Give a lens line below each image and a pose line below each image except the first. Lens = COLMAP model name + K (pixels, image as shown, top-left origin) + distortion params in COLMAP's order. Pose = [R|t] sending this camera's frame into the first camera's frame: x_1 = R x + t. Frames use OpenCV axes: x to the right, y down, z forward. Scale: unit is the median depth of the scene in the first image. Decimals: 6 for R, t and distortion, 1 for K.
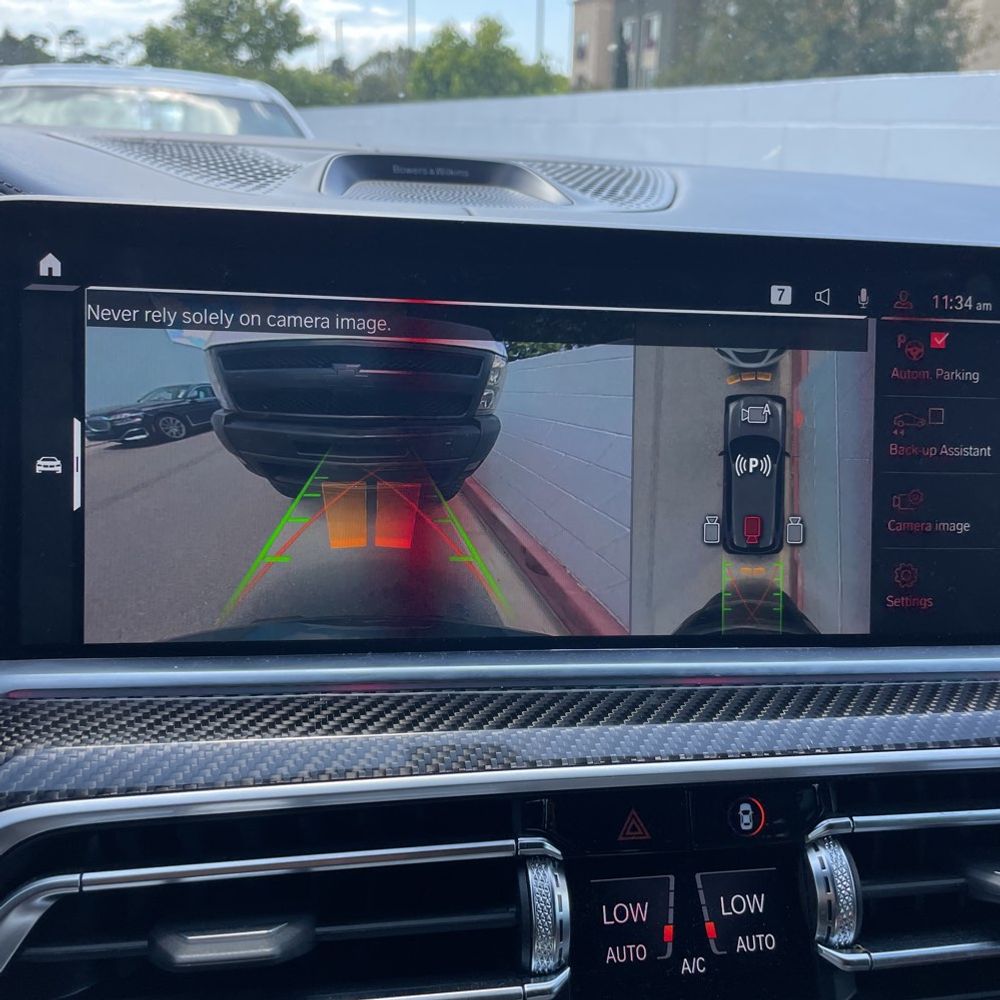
lens RADIAL K [[995.6, 0, 510.7], [0, 995.6, 495.6], [0, 0, 1]] dist [0.083576, -0.008934]
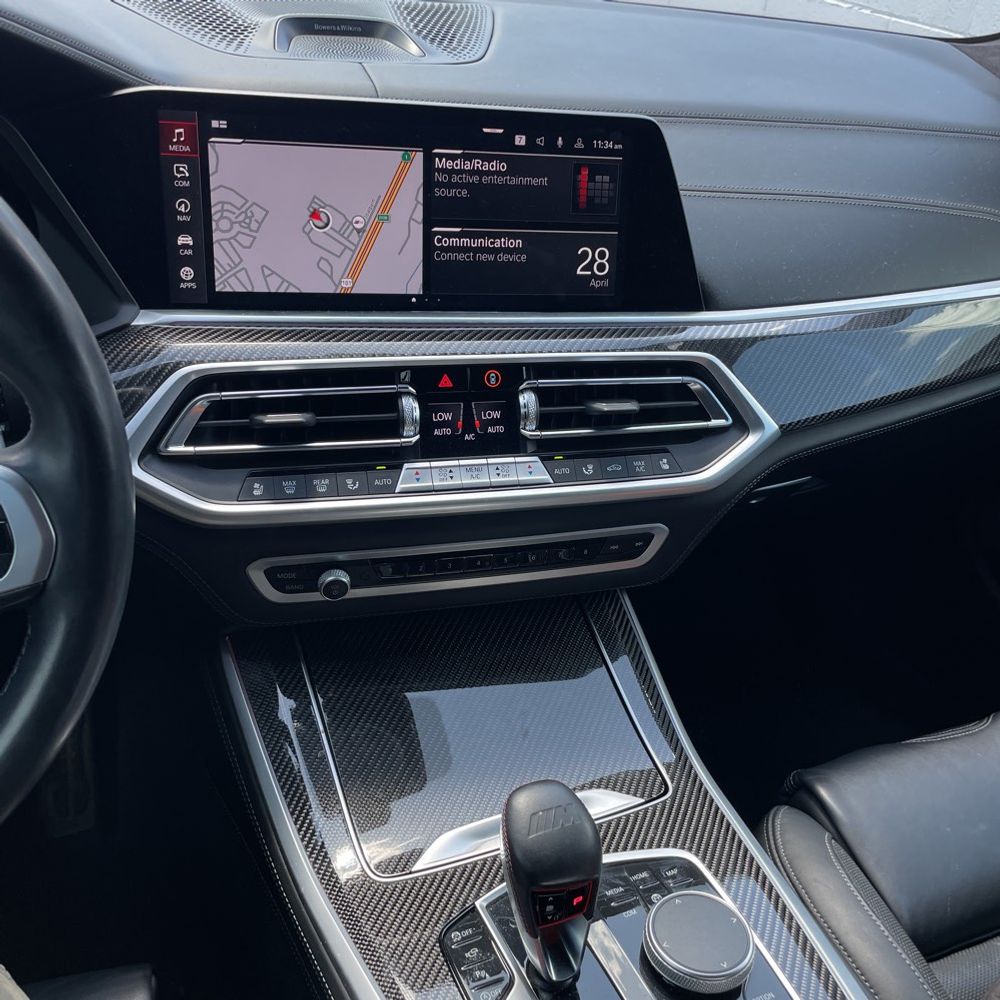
lens RADIAL K [[995.6, 0, 510.7], [0, 995.6, 495.6], [0, 0, 1]] dist [0.083576, -0.008934]
pose [[0.992897, -0.014431, 0.118099, -0.009618], [-0.016052, 0.967293, 0.253154, -0.014987], [-0.117890, -0.253252, 0.960190, -1.348801]]
